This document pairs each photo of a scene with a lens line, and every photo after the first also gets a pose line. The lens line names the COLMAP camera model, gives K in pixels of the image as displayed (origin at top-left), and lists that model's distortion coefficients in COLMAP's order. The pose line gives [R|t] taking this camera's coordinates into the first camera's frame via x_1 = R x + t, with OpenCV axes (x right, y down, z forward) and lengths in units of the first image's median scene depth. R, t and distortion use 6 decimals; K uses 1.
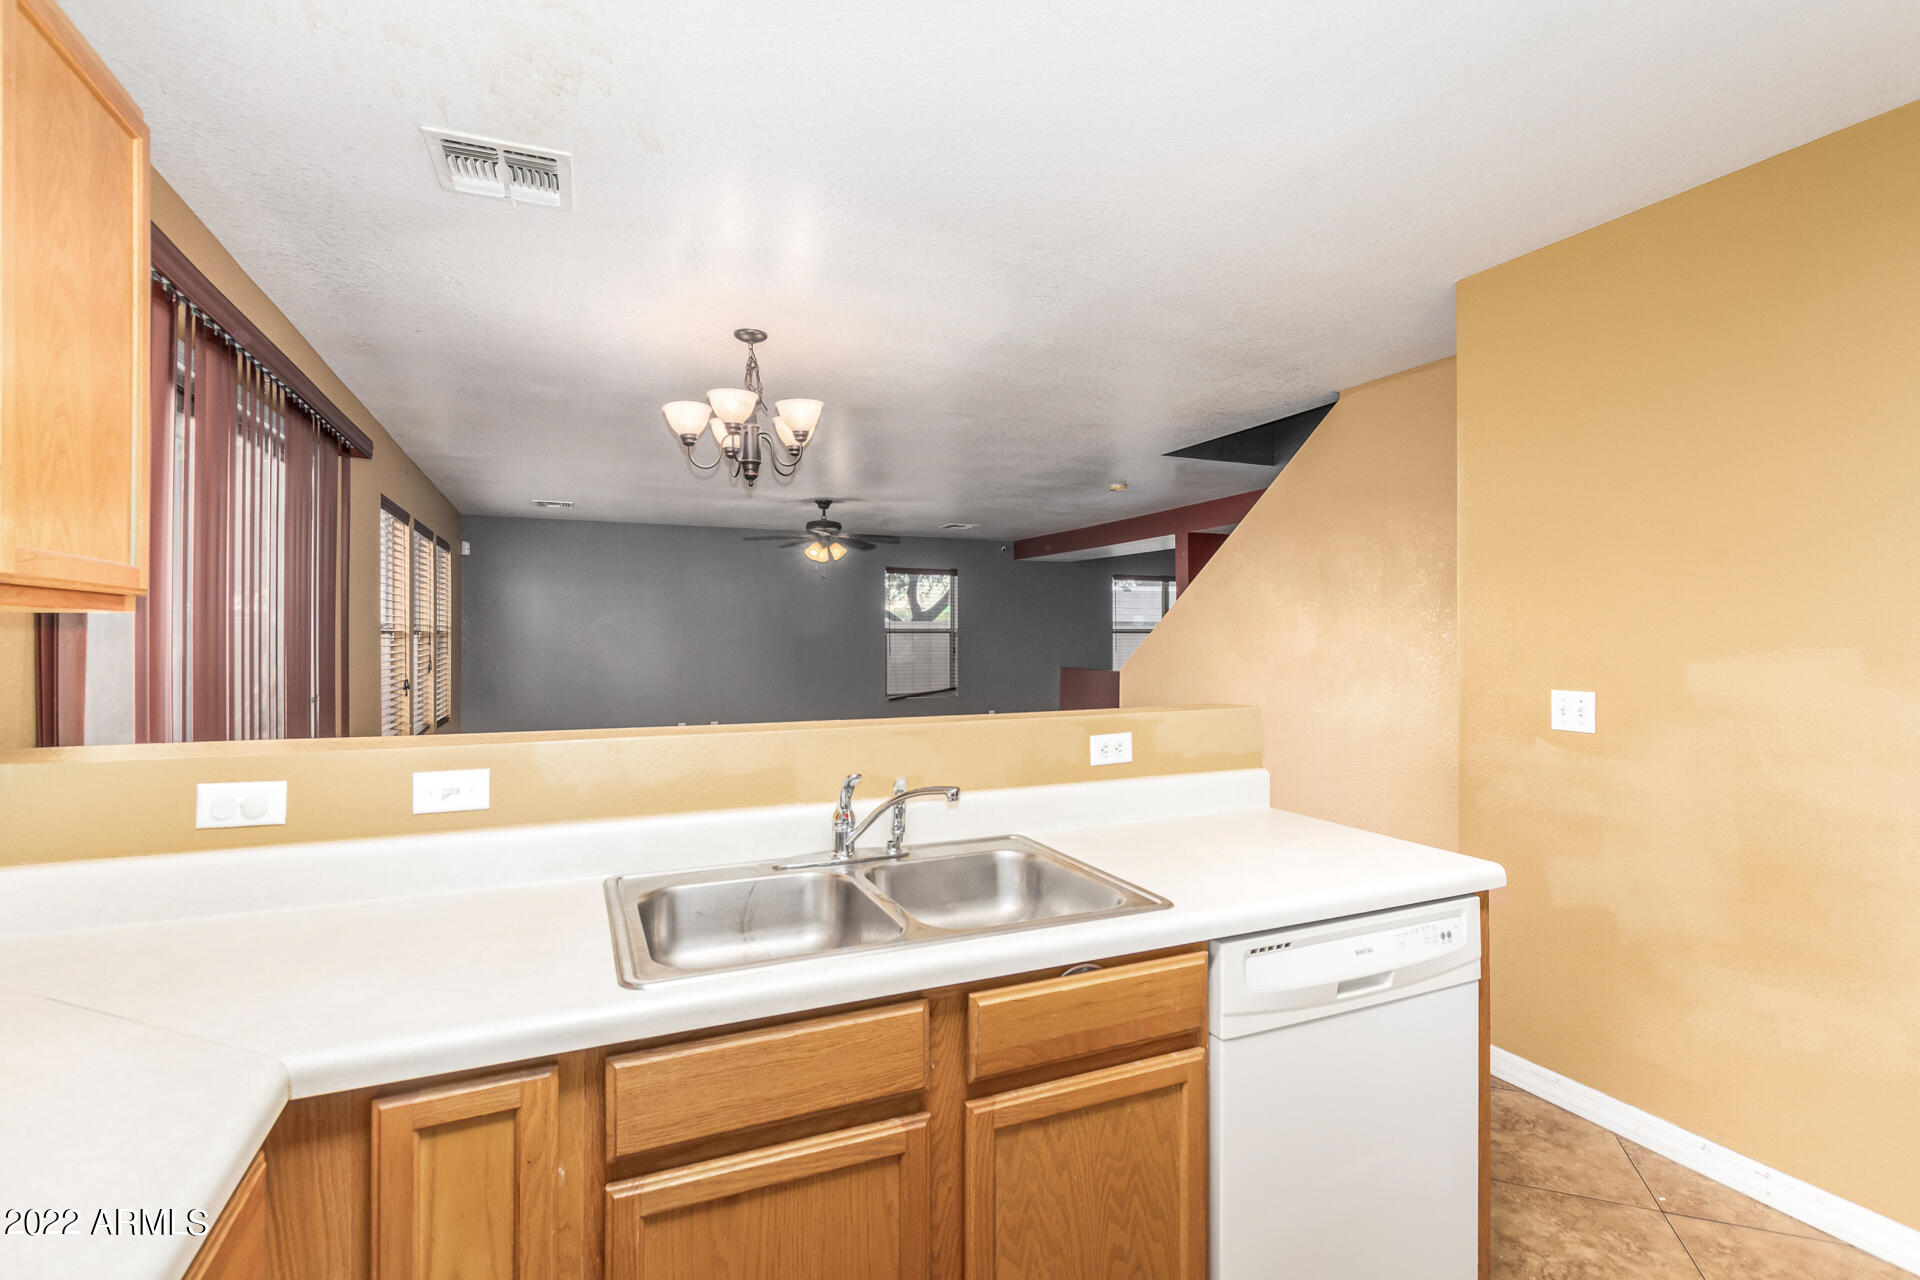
lens RADIAL K [[885.4, 0, 962.1], [0, 885.4, 629.3], [0, 0, 1]] dist [0.006766, -0.000919]
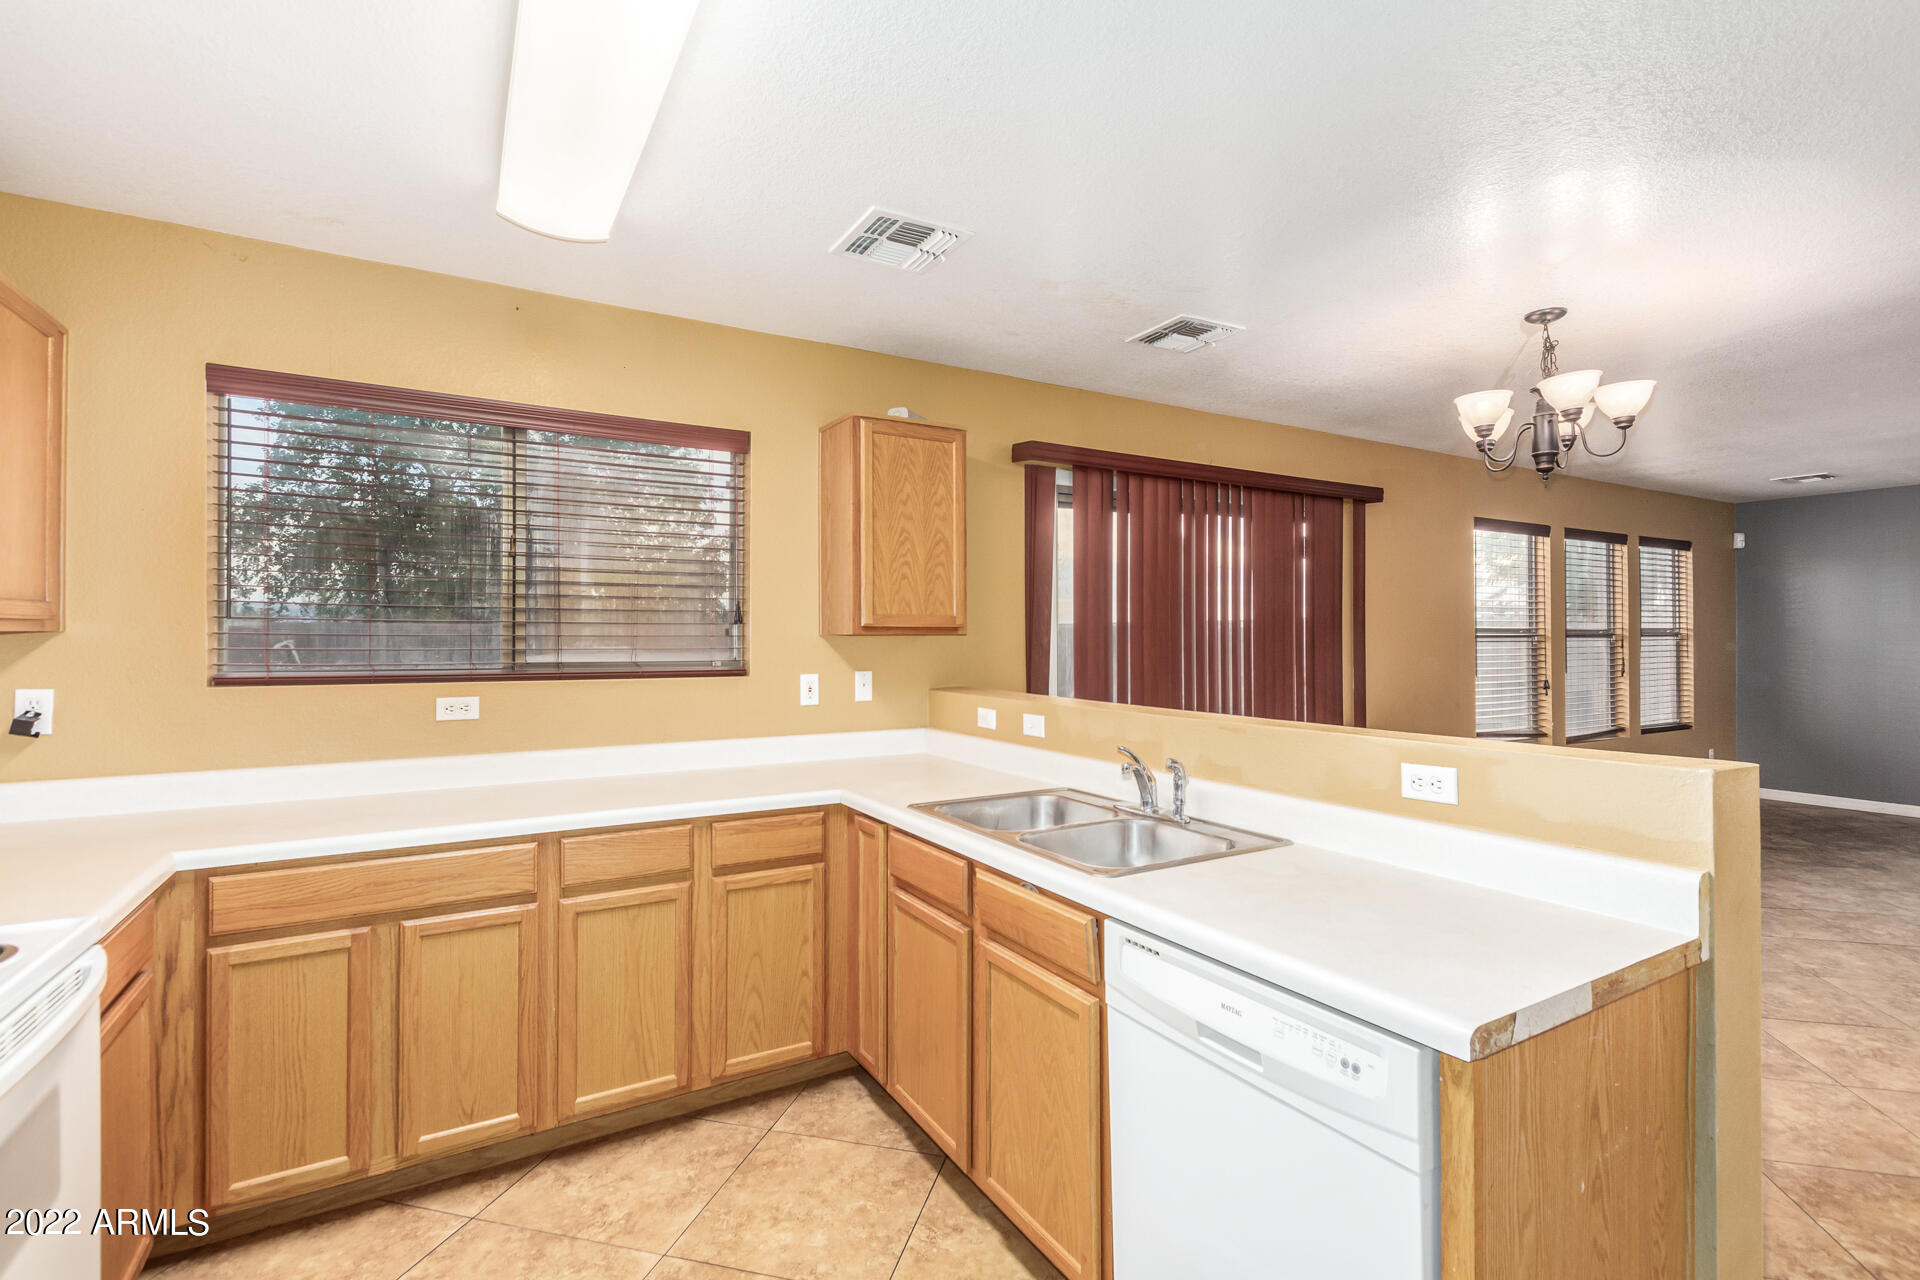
lens RADIAL K [[885.4, 0, 965.4], [0, 885.4, 631.1], [0, 0, 1]] dist [0.006766, -0.000919]
pose [[0.104674, -0.009546, -0.994461, 1.260330], [0.012649, 0.999886, -0.008266, -0.010392], [0.994426, -0.011713, 0.104783, 0.623534]]
